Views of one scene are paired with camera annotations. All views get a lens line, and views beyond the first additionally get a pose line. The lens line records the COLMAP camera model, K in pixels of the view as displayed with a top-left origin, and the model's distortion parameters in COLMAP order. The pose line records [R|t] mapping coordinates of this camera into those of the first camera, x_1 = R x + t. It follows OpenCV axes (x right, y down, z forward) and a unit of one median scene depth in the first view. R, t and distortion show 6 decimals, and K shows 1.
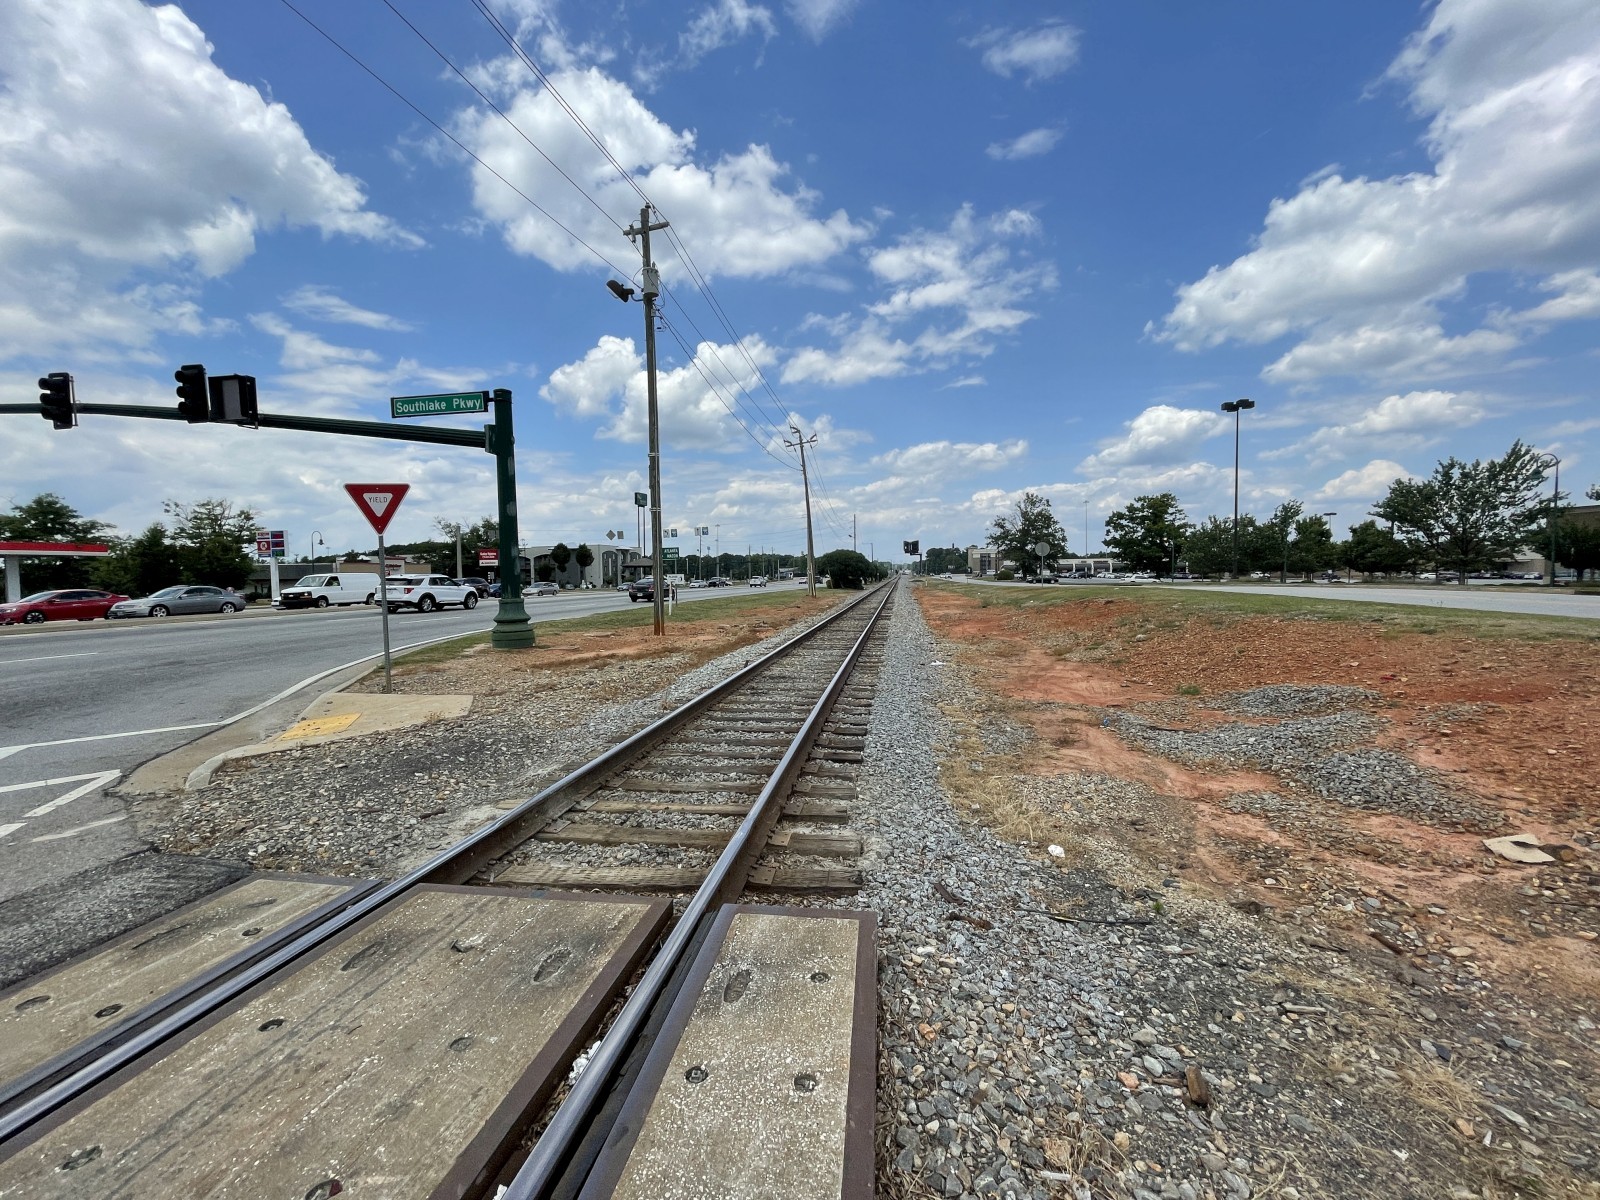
lens RADIAL K [[651.7, 0, 804.8], [0, 651.7, 596.4], [0, 0, 1]] dist [-0.003063, -0.000090]
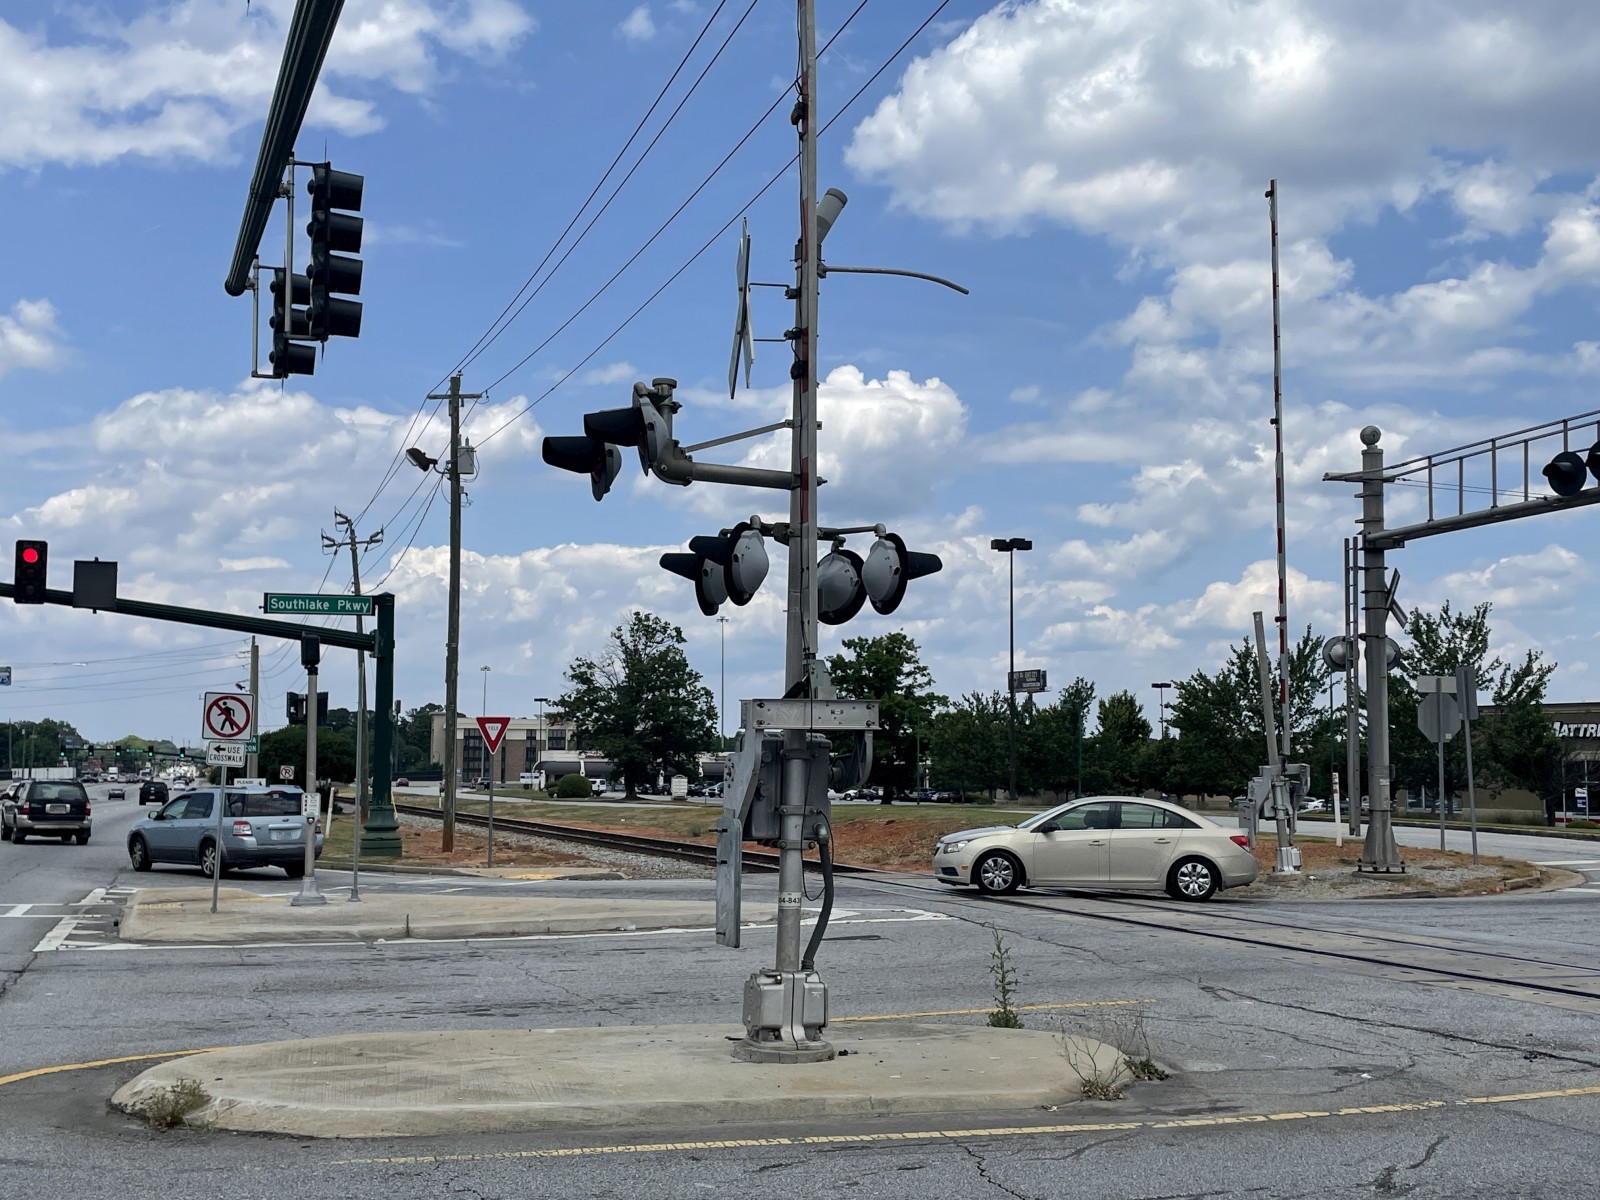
lens RADIAL K [[1851.1, 0, 799.3], [0, 1851.1, 602.6], [0, 0, 1]] dist [0.012388, 0.000000]
pose [[0.891828, 0.065136, 0.447662, -0.239847], [-0.007211, 0.991501, -0.129900, 0.012252], [-0.452318, 0.112621, 0.884717, -0.368215]]
